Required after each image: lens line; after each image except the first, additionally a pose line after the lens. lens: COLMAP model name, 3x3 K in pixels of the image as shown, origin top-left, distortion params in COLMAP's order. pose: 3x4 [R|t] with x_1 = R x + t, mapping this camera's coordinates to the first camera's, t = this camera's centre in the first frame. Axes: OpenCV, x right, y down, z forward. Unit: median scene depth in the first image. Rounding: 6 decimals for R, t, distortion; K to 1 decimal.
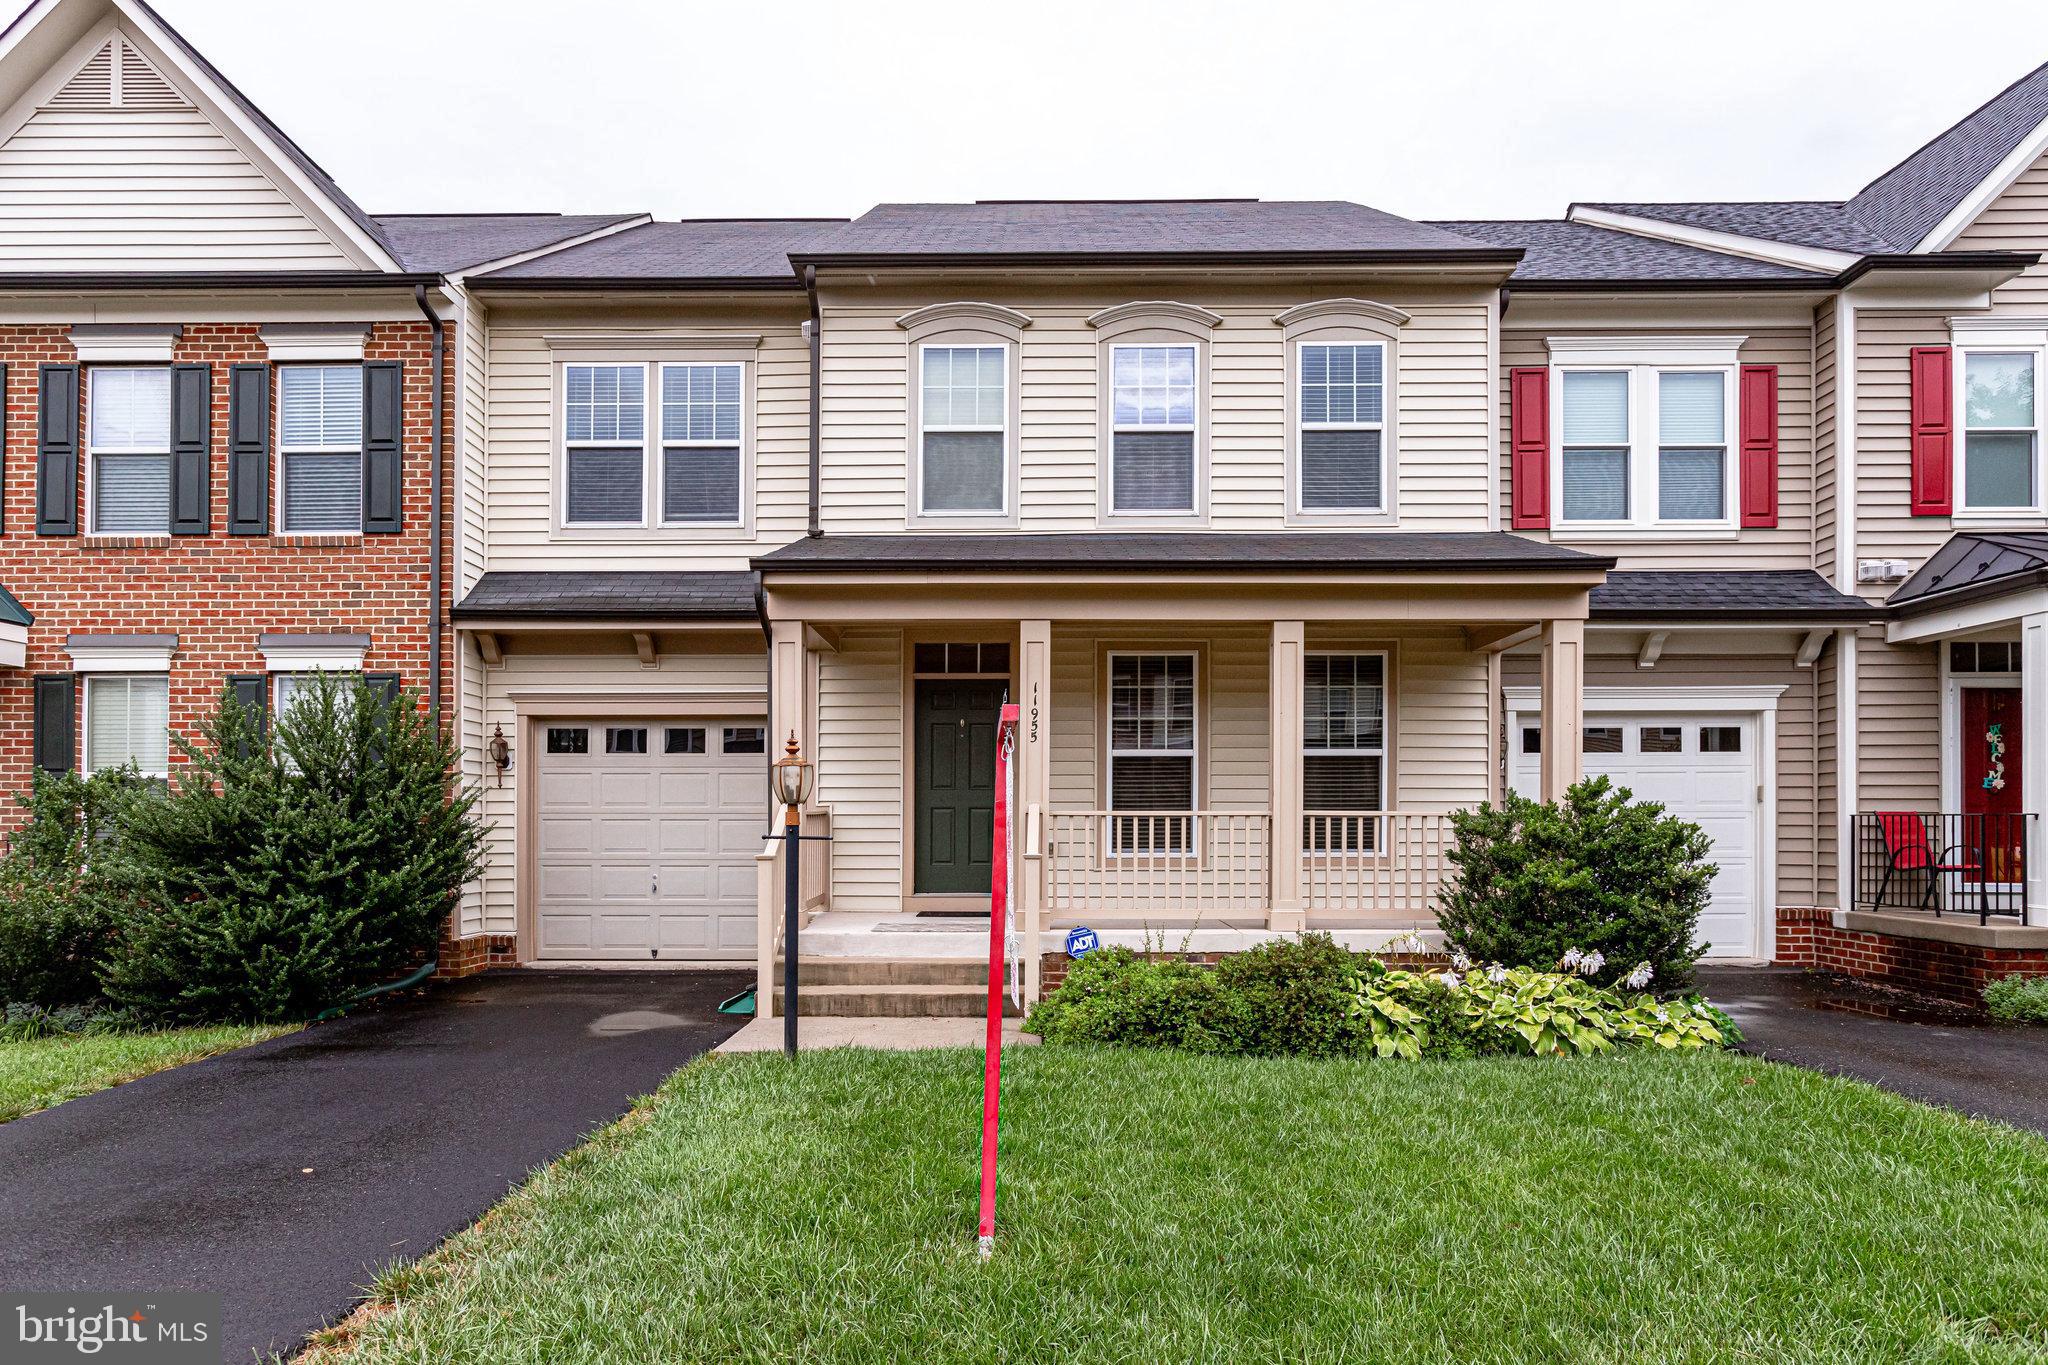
lens RADIAL K [[1275.6, 0, 1024.0], [0, 1275.6, 682.5], [0, 0, 1]] dist [-0.024407, 0.022460]
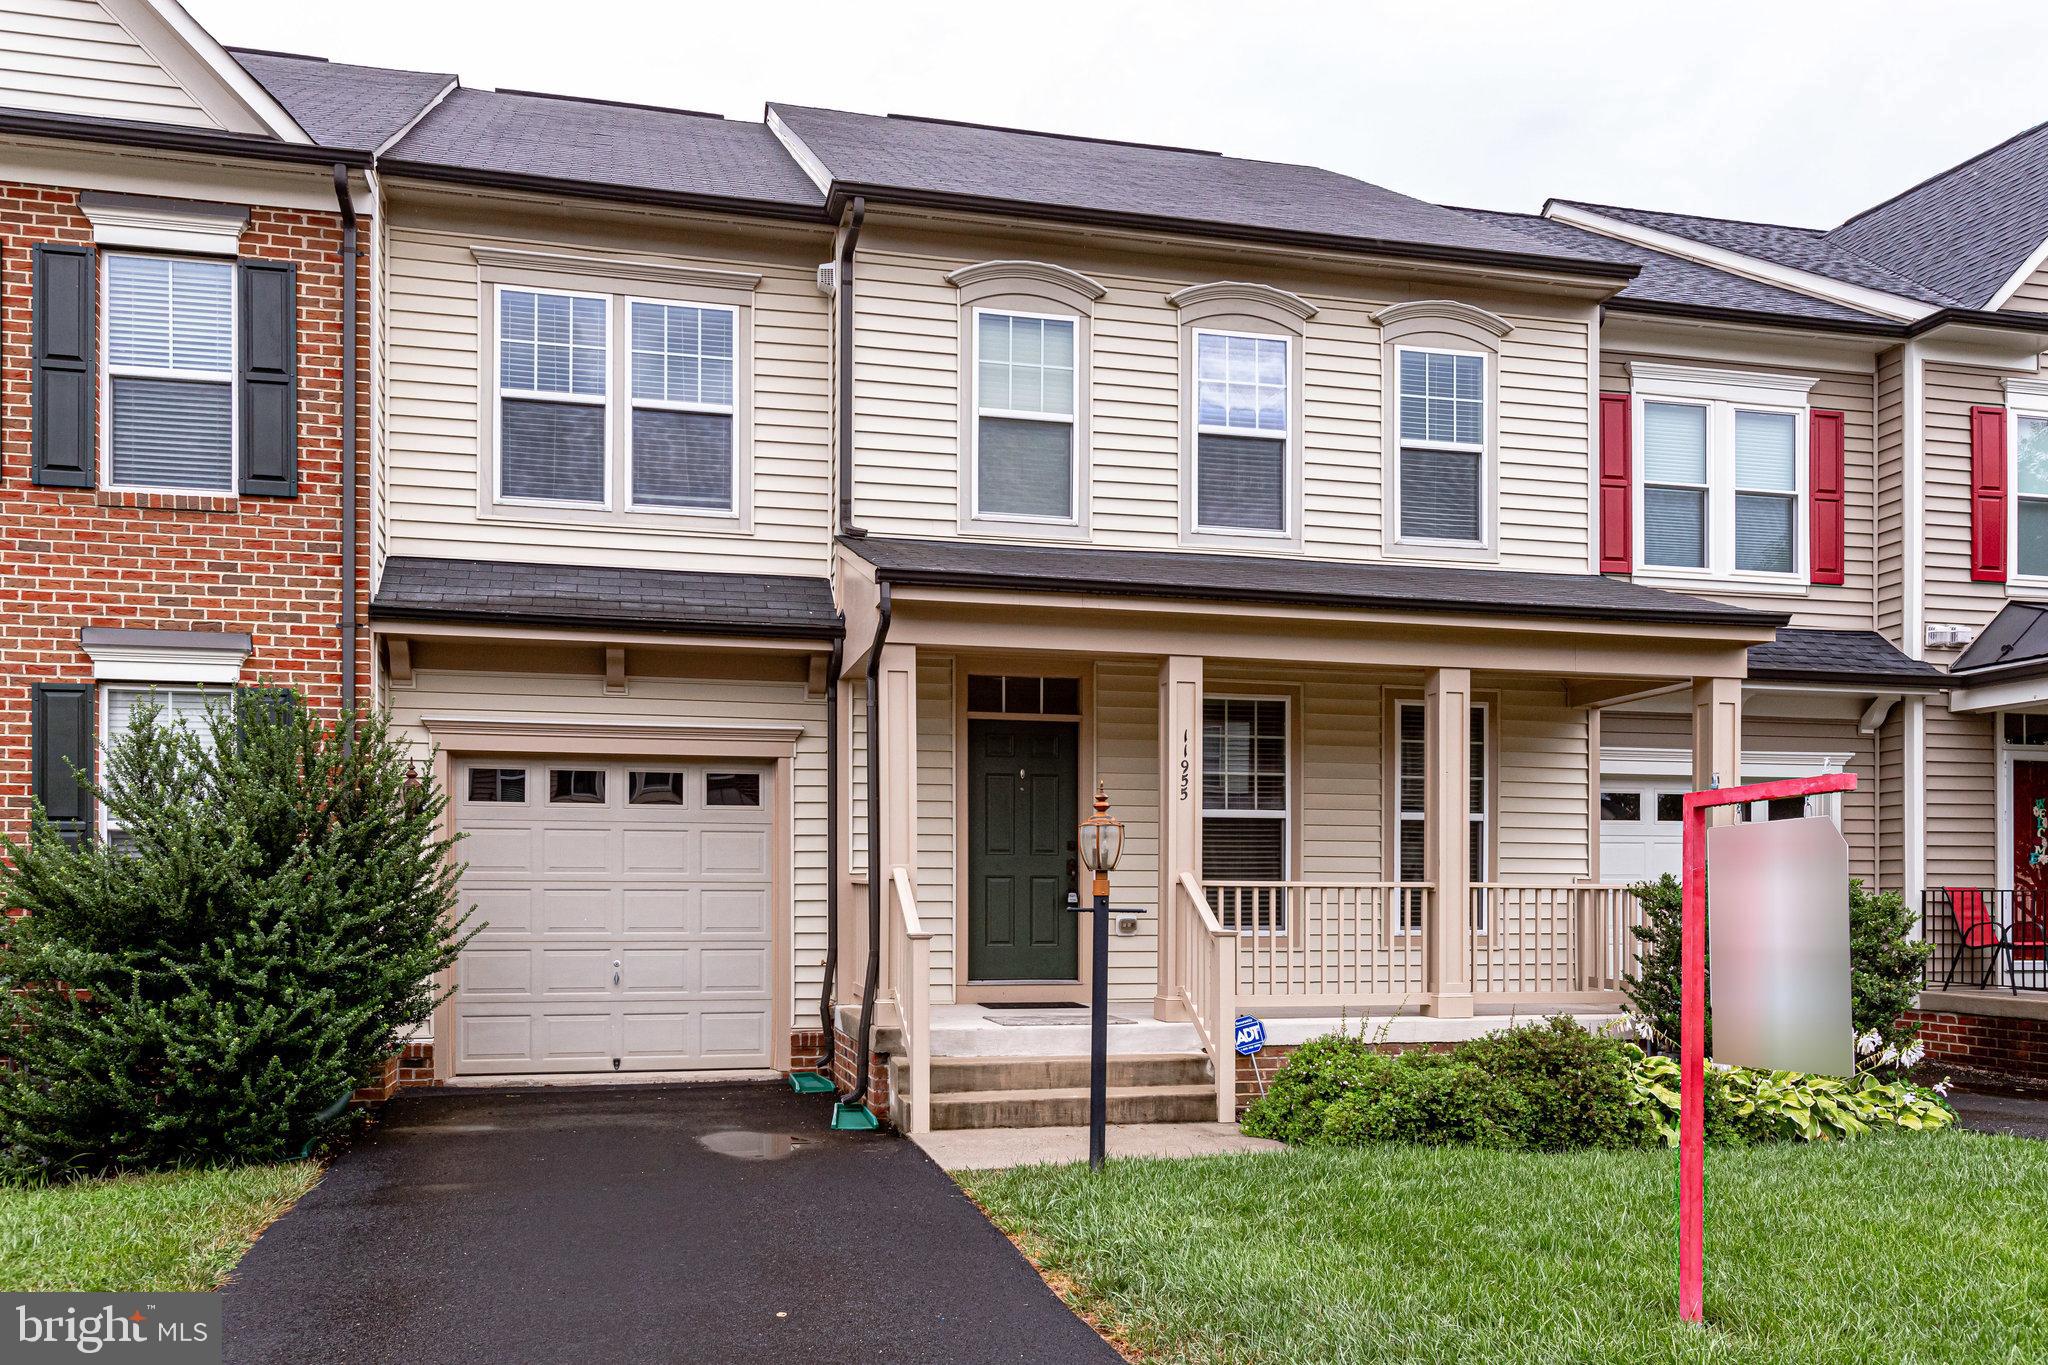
lens RADIAL K [[1637.3, 0, 1024.1], [0, 1637.3, 719.0], [0, 0, 1]] dist [-0.000341, -0.003439]
pose [[0.966890, 0.030738, 0.253337, -0.313311], [-0.030764, 0.999519, -0.003857, 0.000640], [-0.253334, -0.004064, 0.967370, -0.022537]]
